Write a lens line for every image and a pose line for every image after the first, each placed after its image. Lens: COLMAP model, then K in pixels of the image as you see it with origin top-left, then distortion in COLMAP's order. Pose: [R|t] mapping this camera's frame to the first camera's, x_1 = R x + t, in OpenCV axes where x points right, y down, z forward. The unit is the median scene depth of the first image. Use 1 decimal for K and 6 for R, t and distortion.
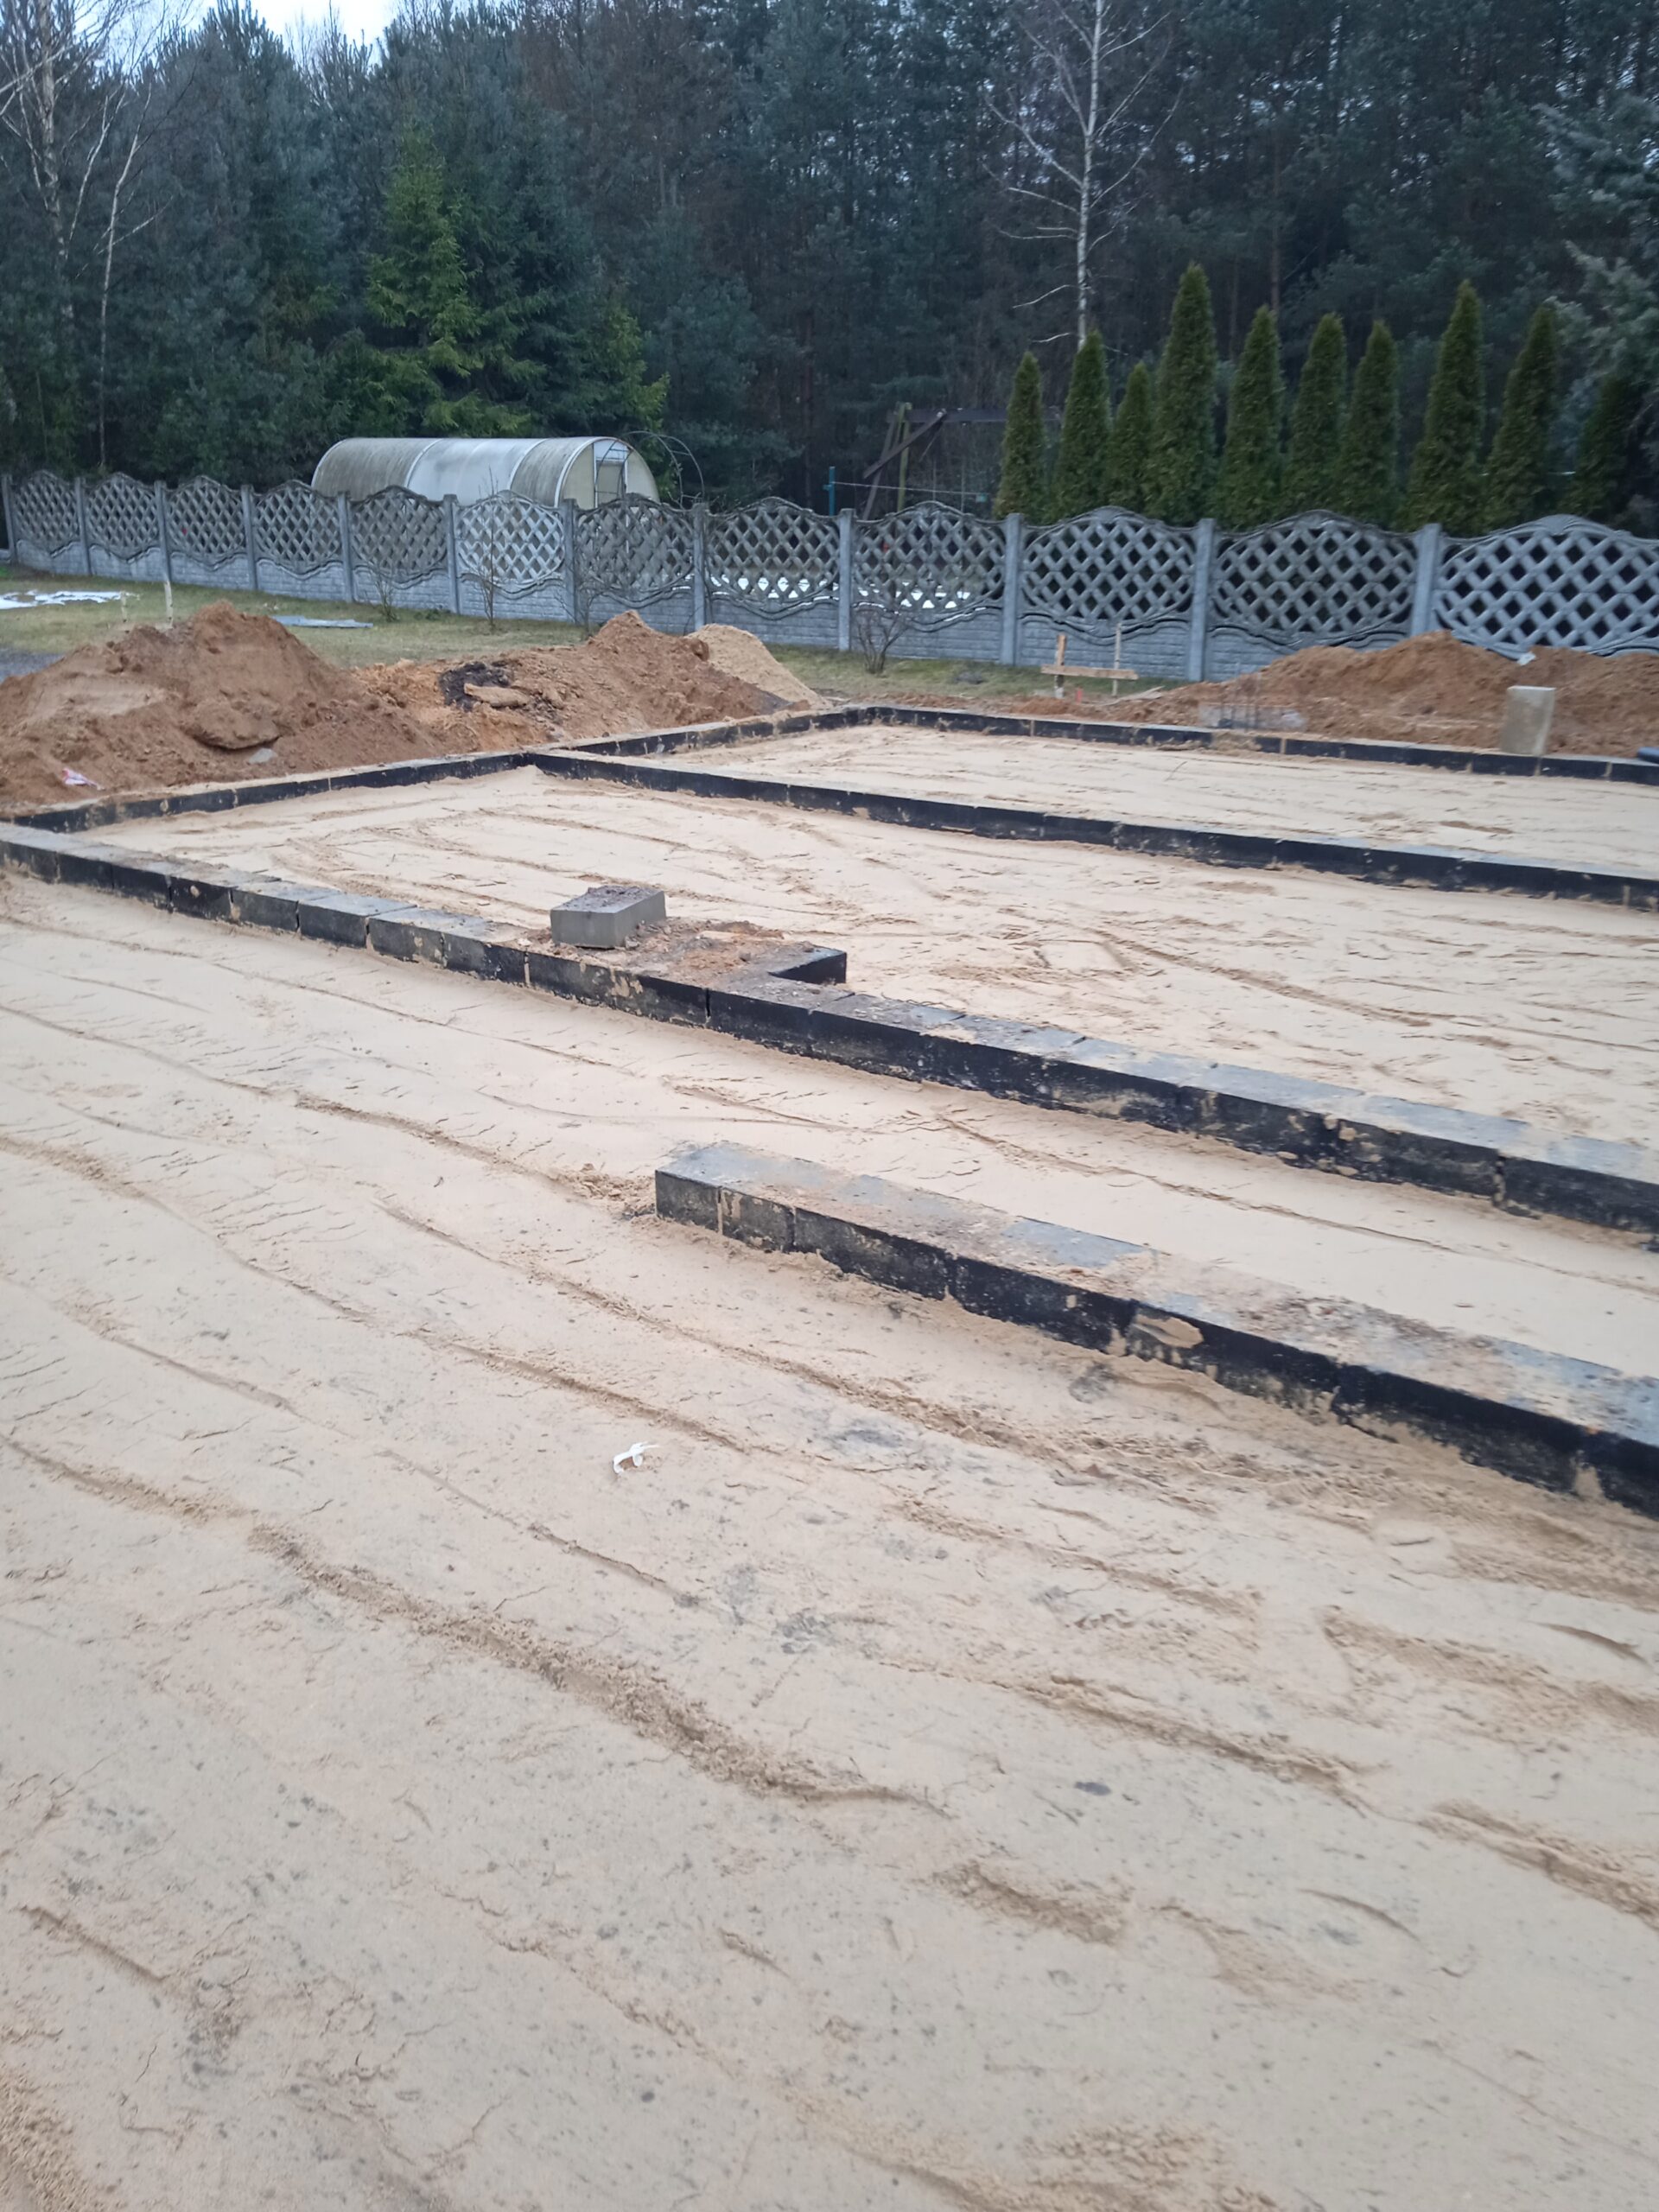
lens RADIAL K [[1817.5, 0, 825.7], [0, 1817.5, 1112.7], [0, 0, 1]] dist [0.048527, -0.030269]
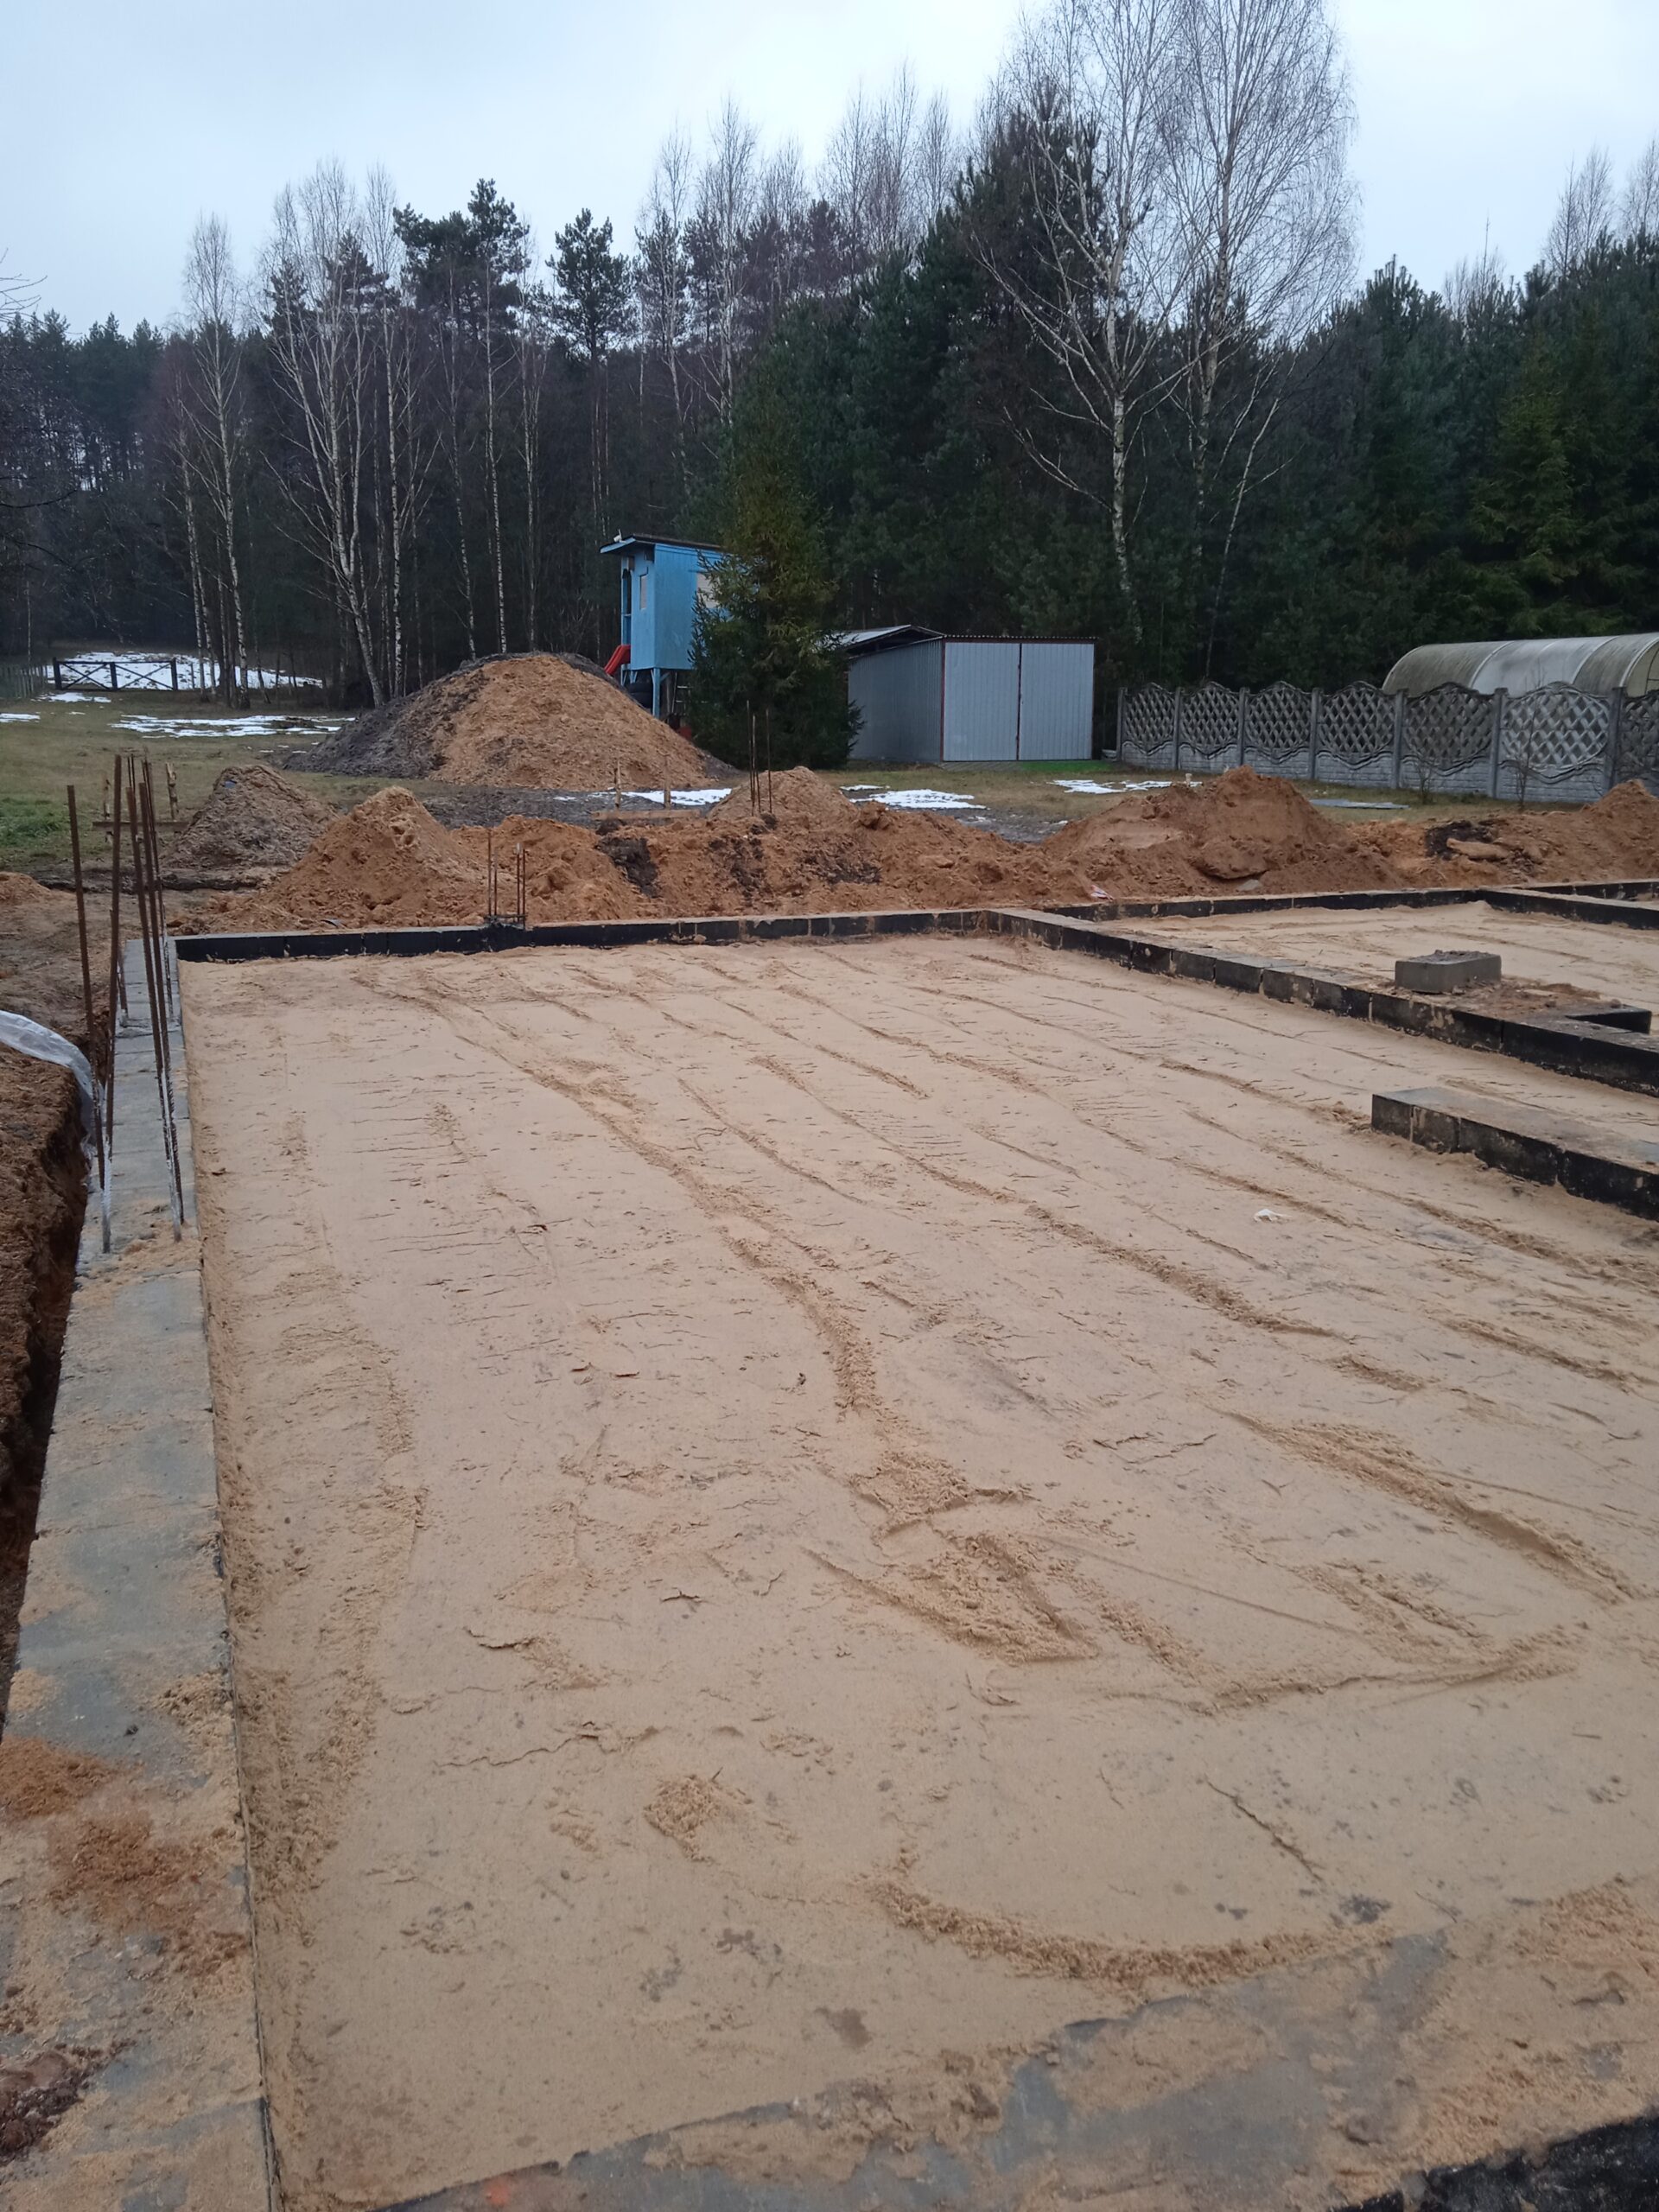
lens RADIAL K [[1817.5, 0, 832.8], [0, 1817.5, 1108.3], [0, 0, 1]] dist [0.048527, -0.030269]
pose [[0.844940, 0.099655, -0.525494, 0.106427], [-0.157935, 0.985166, -0.067115, 0.074114], [0.511011, 0.139702, 0.848146, -0.137169]]
